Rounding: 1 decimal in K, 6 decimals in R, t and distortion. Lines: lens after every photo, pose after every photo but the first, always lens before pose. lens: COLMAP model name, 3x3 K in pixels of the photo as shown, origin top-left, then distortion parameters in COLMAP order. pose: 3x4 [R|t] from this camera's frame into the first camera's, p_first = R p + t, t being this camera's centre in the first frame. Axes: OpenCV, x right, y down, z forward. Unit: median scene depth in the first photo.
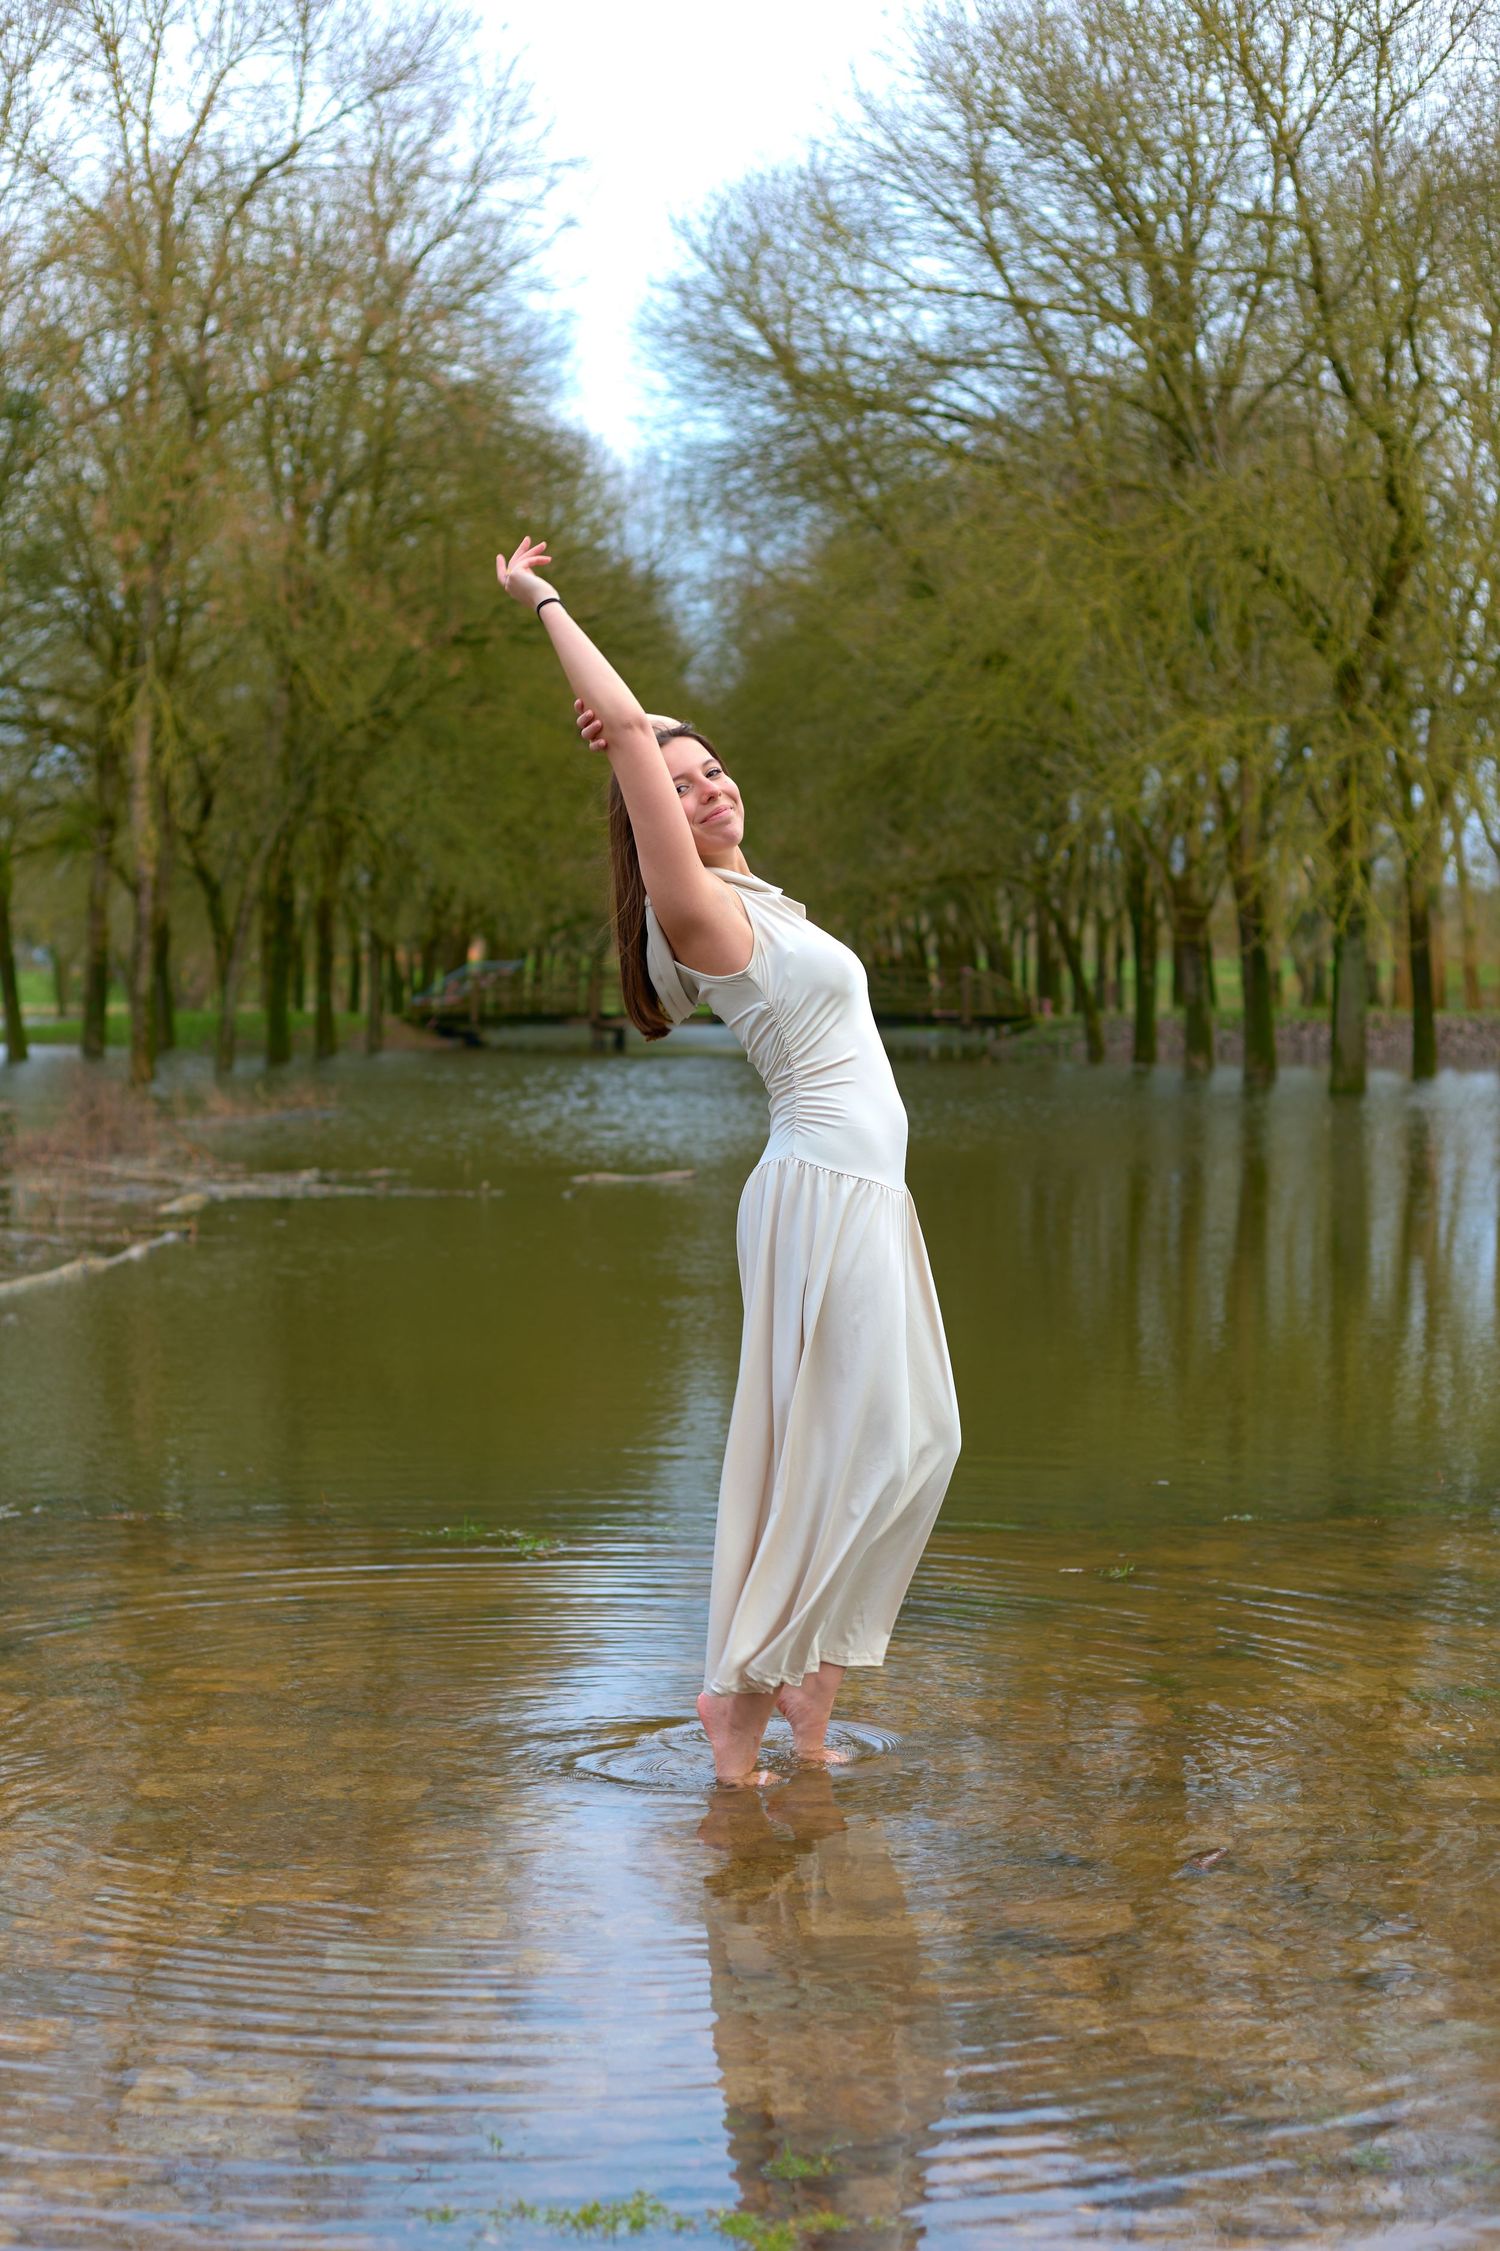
lens RADIAL K [[3256.8, 0, 750.1], [0, 3256.8, 1124.5], [0, 0, 1]] dist [-0.114226, 0.000000]
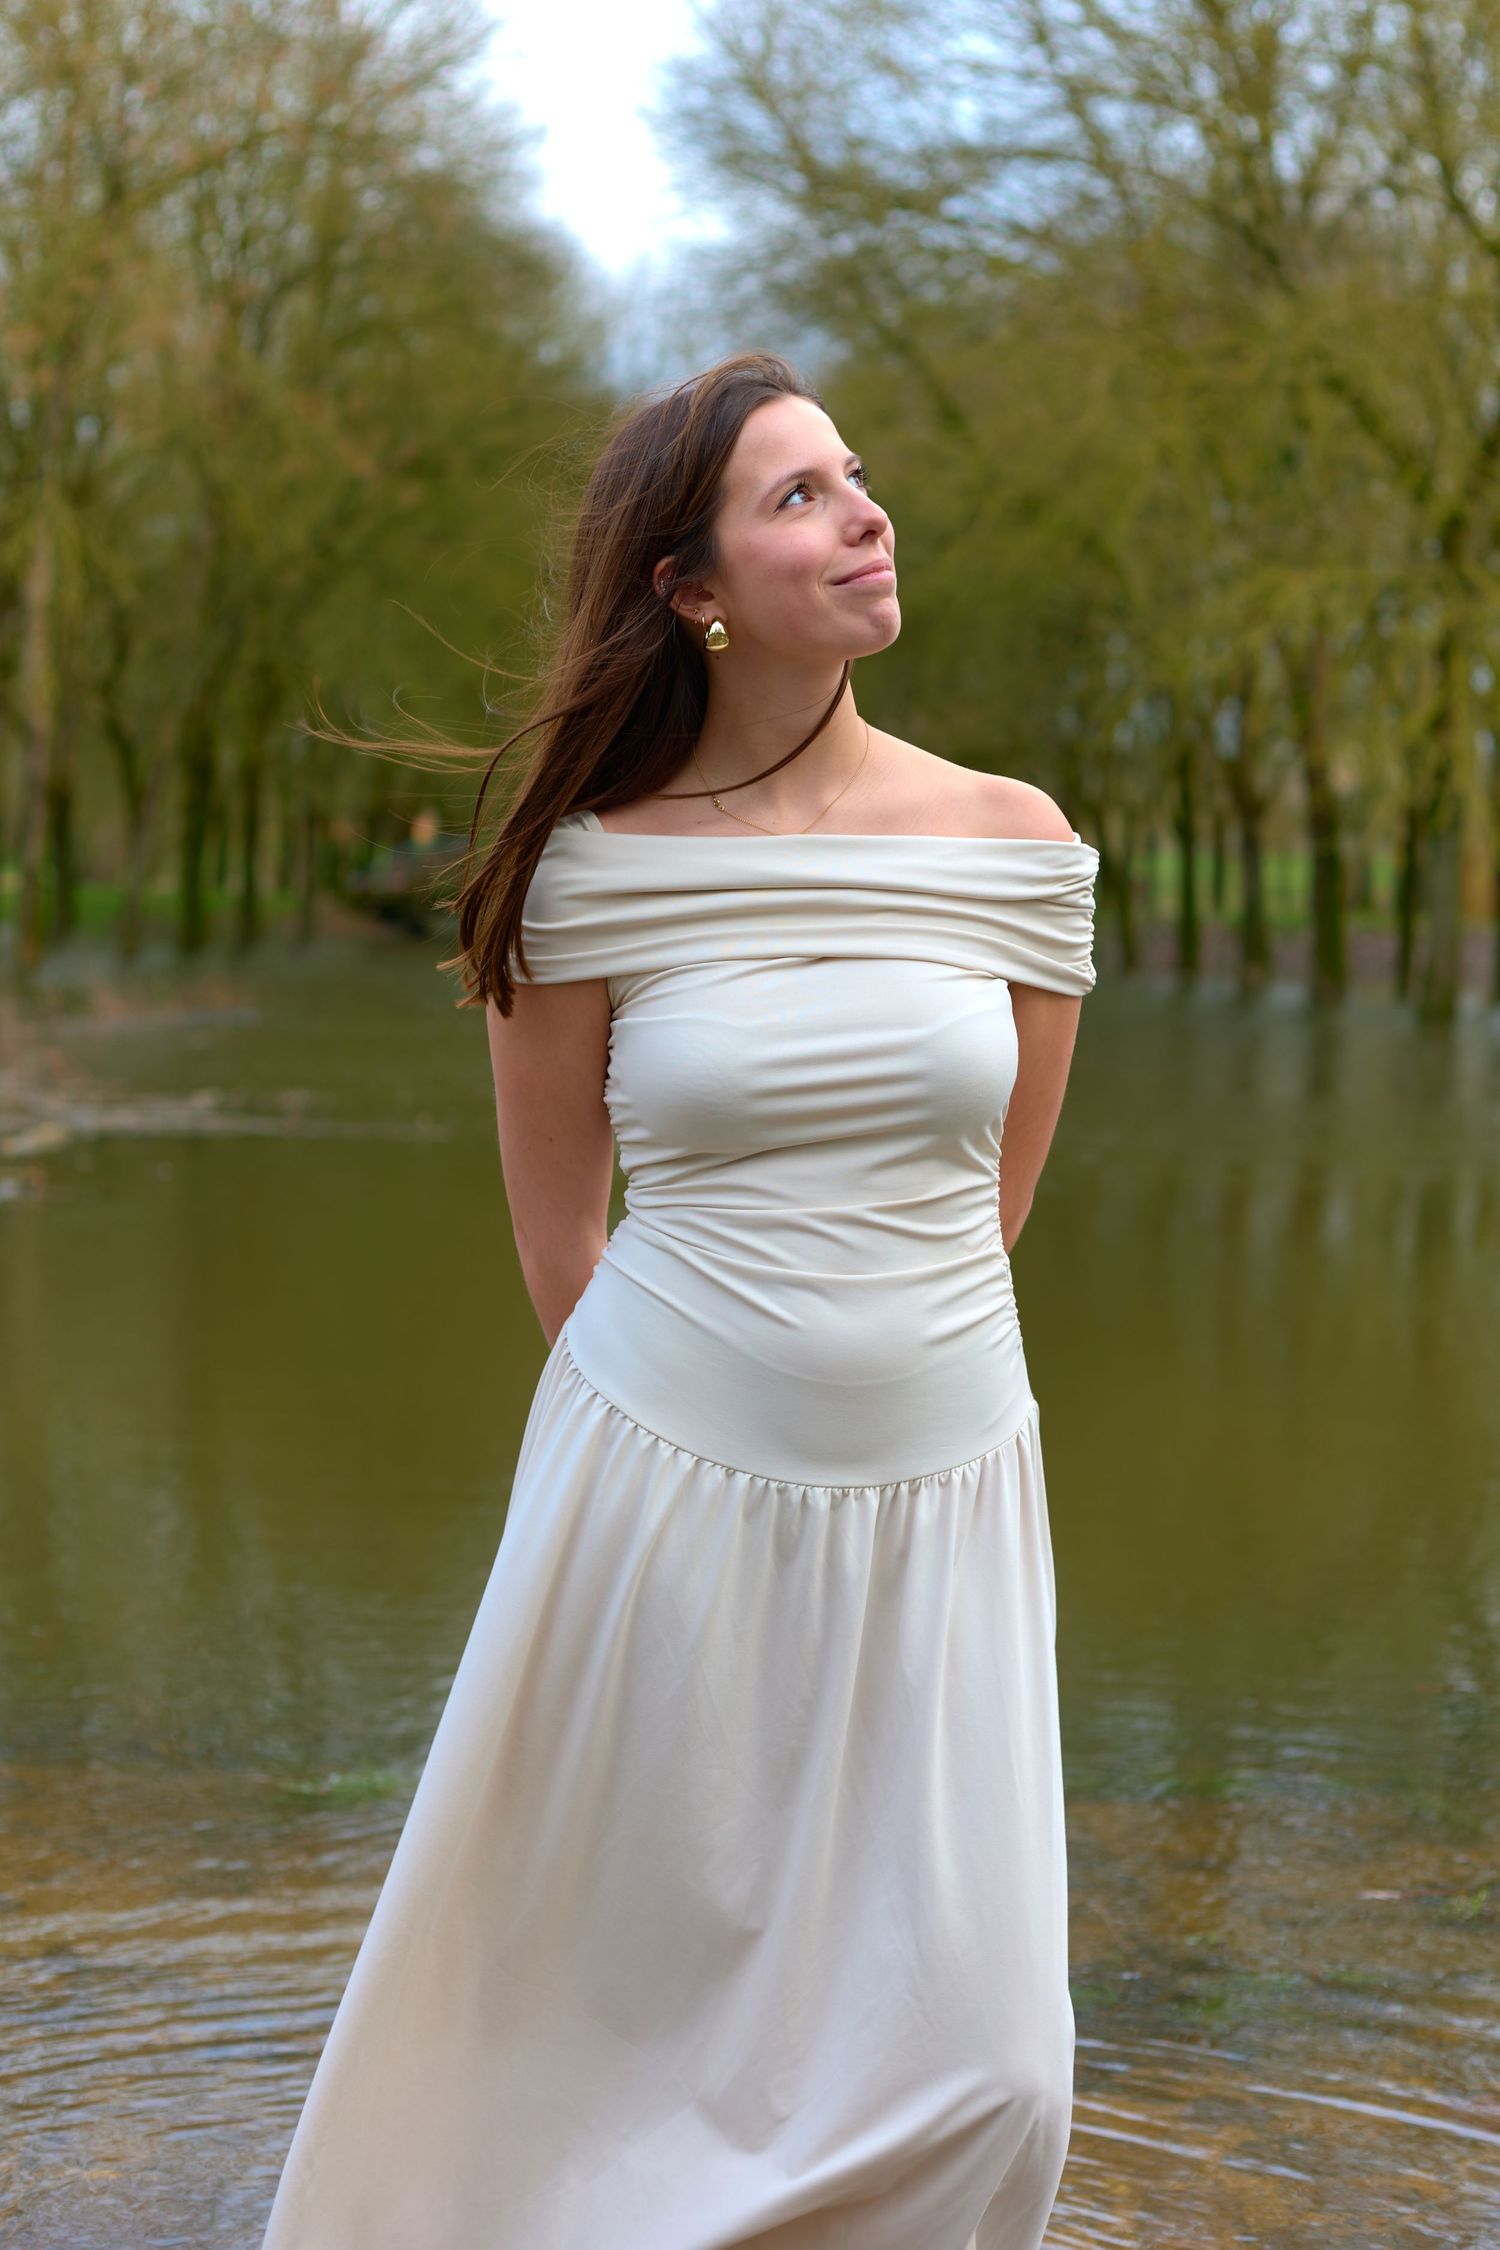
lens RADIAL K [[3255.3, 0, 750.5], [0, 3255.3, 1126.3], [0, 0, 1]] dist [-0.114226, 0.000000]
pose [[0.999635, 0.022361, 0.015157, -0.009534], [-0.022867, 0.999156, 0.034120, -0.005277], [-0.014381, -0.034454, 0.999303, 0.133051]]
